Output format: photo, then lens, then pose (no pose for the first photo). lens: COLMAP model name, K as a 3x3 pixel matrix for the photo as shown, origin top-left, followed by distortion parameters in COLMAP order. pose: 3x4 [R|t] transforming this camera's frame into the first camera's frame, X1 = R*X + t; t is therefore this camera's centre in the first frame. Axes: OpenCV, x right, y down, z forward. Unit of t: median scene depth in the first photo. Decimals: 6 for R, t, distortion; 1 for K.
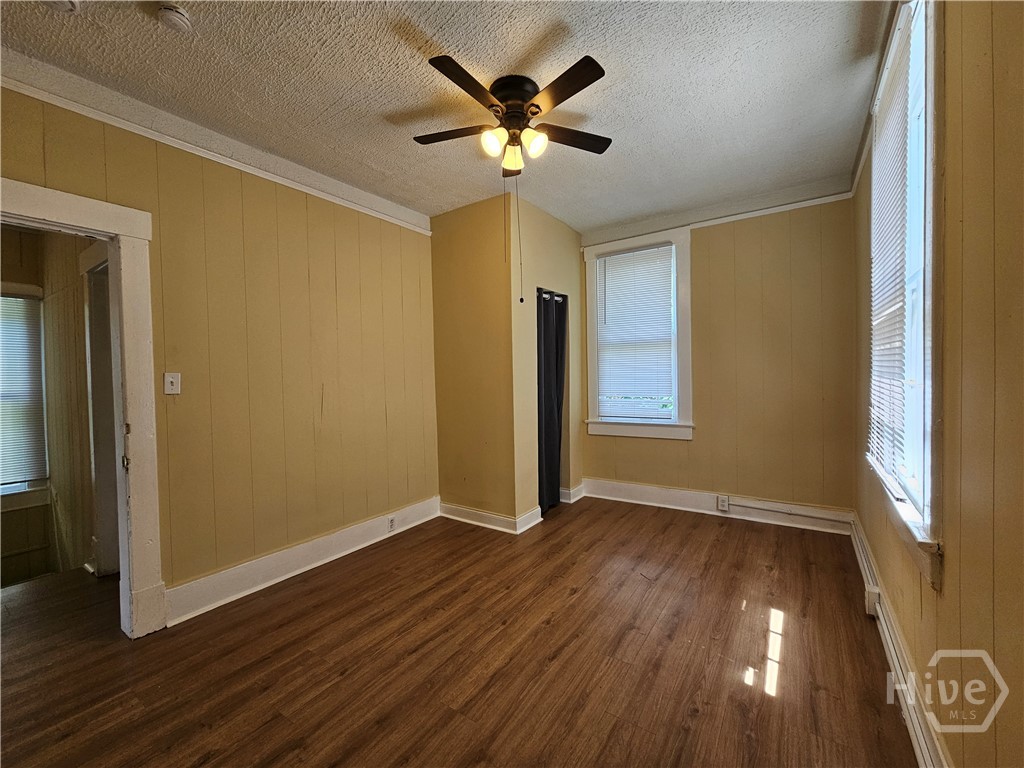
lens RADIAL K [[420.6, 0, 518.0], [0, 420.6, 379.8], [0, 0, 1]] dist [-0.005305, 0.001296]
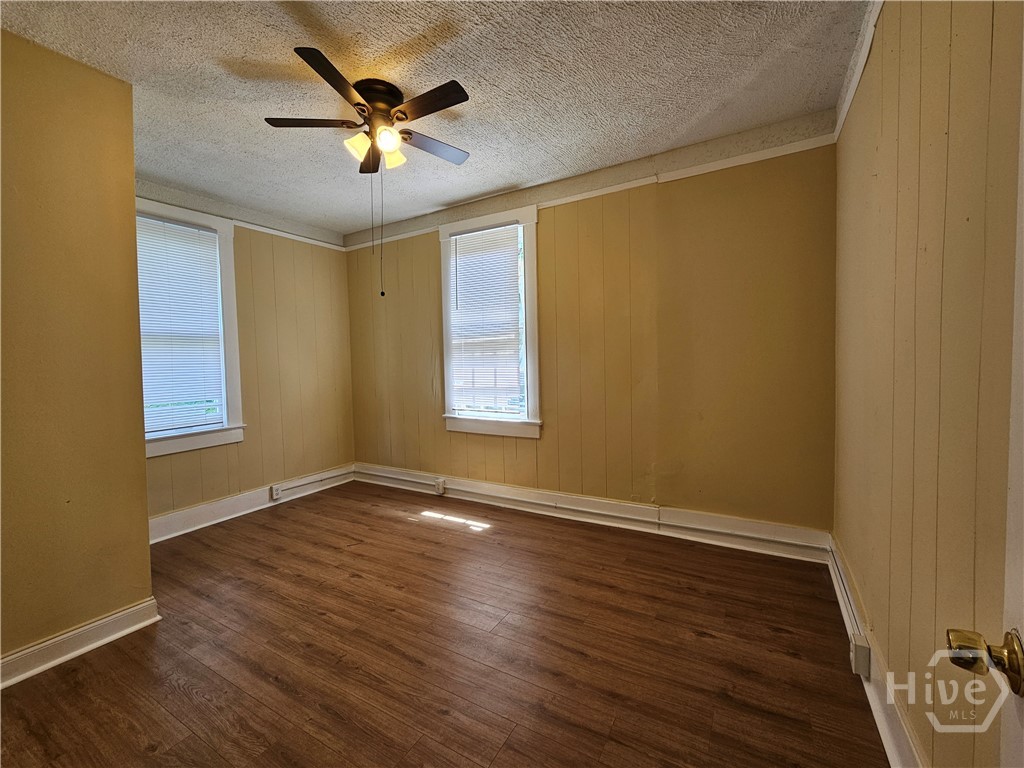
lens RADIAL K [[420.6, 0, 518.0], [0, 420.6, 379.8], [0, 0, 1]] dist [-0.005305, 0.001296]
pose [[-0.065248, -0.023573, 0.997591, -0.775537], [0.045118, 0.998629, 0.026548, 0.004931], [-0.996849, 0.046741, -0.064095, 0.537250]]
